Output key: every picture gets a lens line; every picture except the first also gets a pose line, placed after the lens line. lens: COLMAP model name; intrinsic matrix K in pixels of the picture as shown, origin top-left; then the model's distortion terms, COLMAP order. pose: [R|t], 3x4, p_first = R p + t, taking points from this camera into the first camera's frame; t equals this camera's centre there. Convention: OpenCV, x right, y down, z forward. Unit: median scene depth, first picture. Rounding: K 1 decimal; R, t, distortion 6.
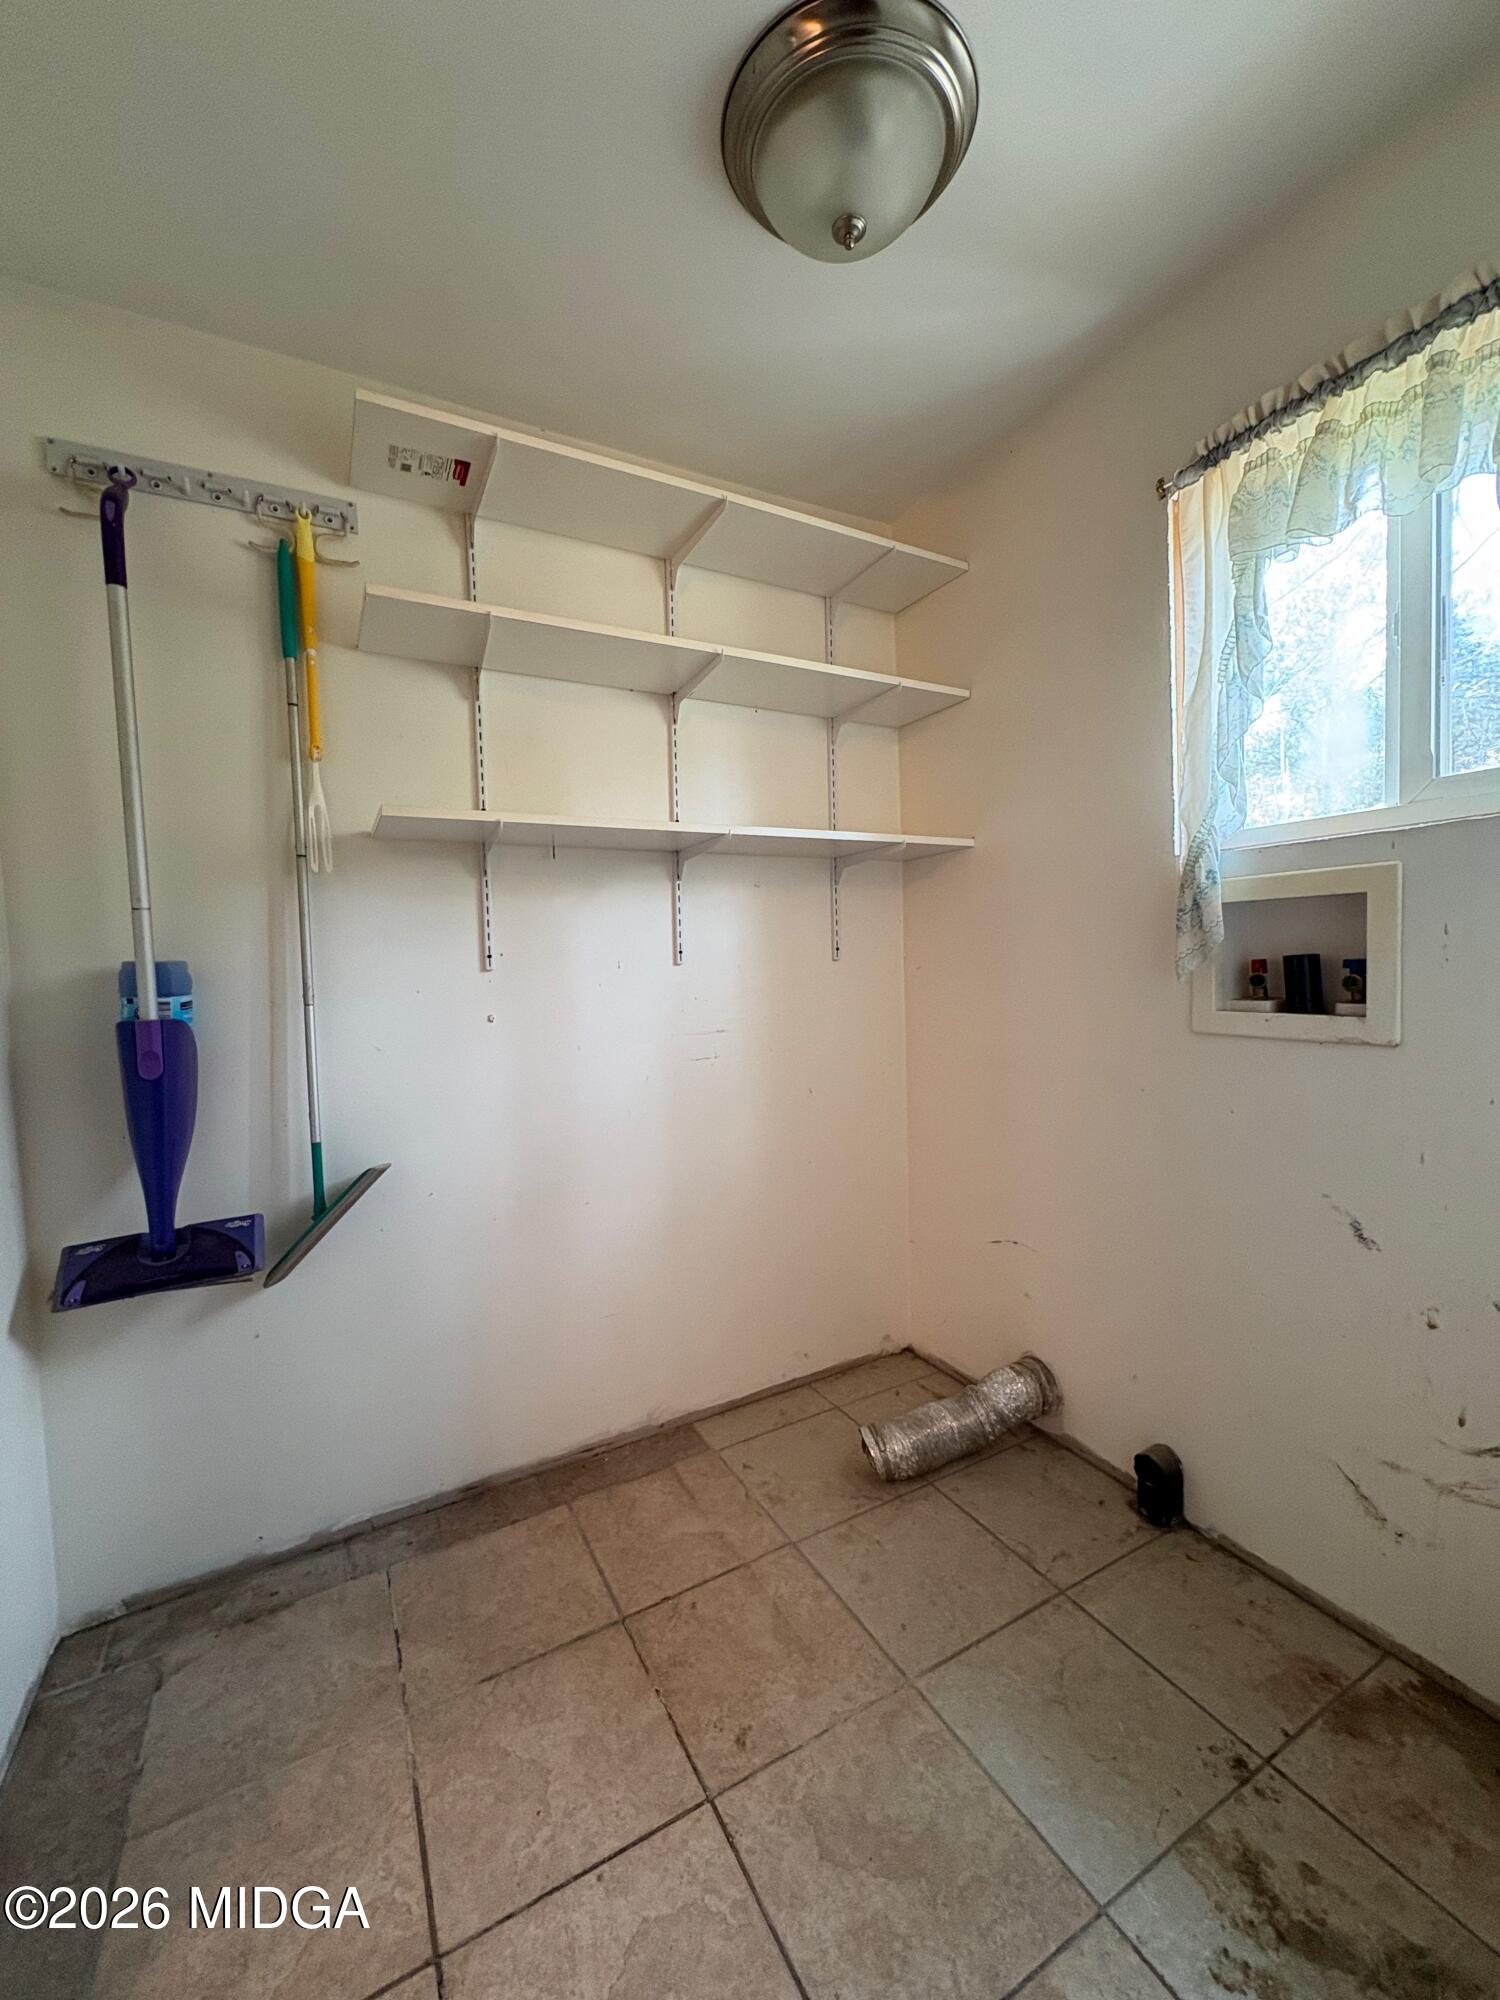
lens RADIAL K [[804.6, 0, 755.8], [0, 804.6, 1001.9], [0, 0, 1]] dist [-0.000585, 0.000104]
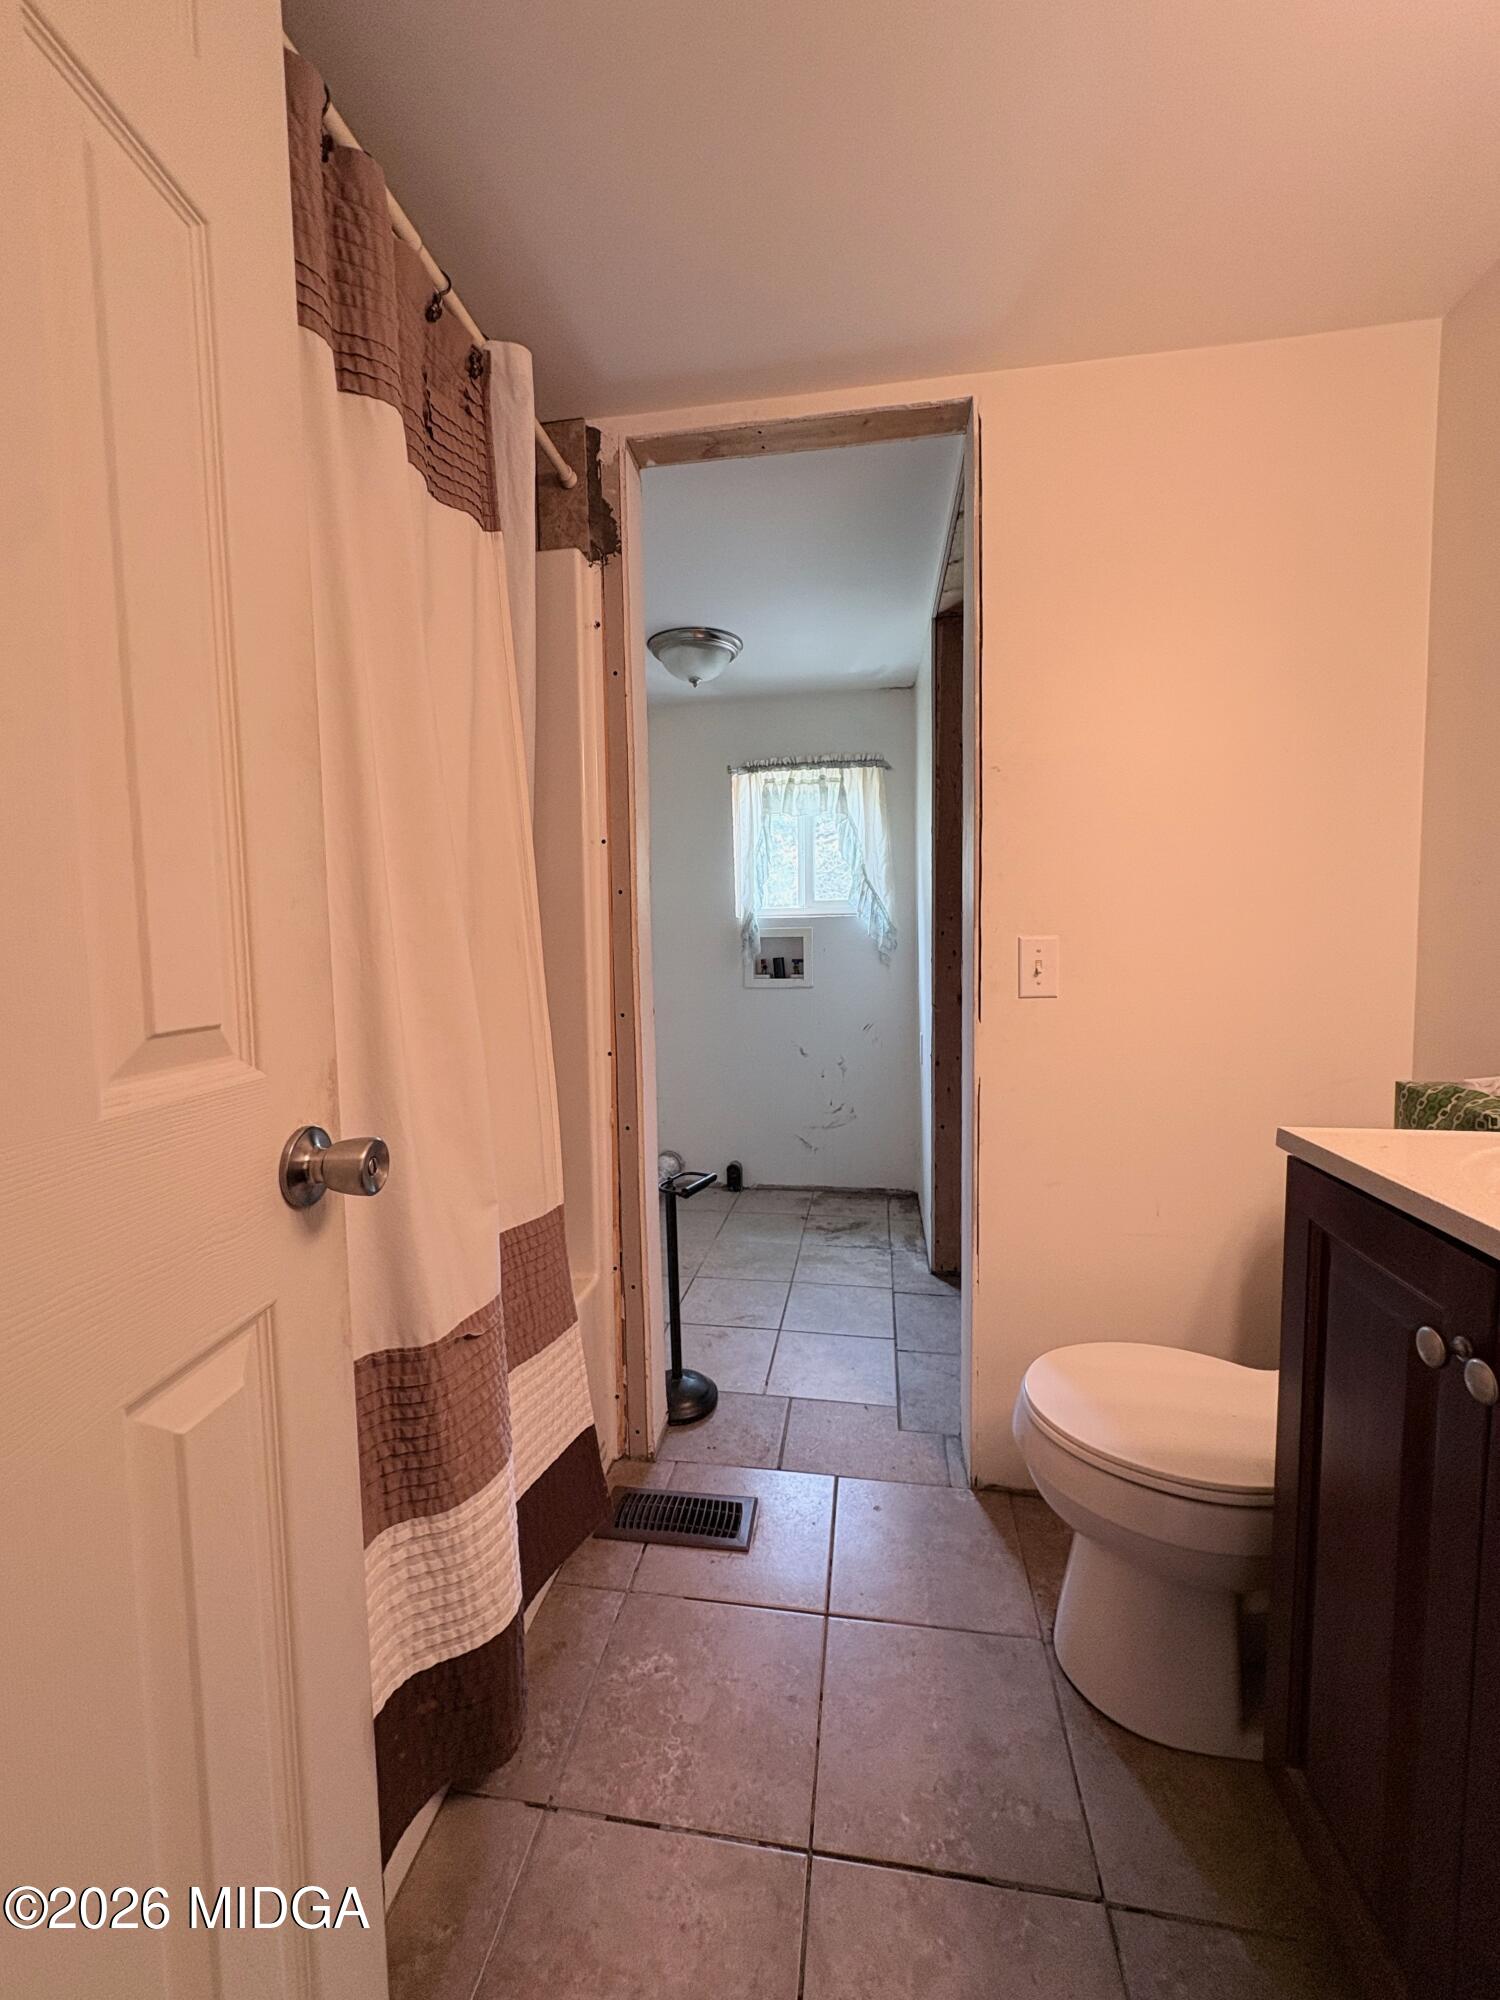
lens RADIAL K [[804.6, 0, 744.9], [0, 804.6, 999.0], [0, 0, 1]] dist [-0.000585, 0.000104]
pose [[0.614865, -0.034279, 0.787887, -1.634715], [0.033212, 0.999294, 0.017558, 0.032233], [-0.787933, 0.015371, 0.615569, -0.629800]]
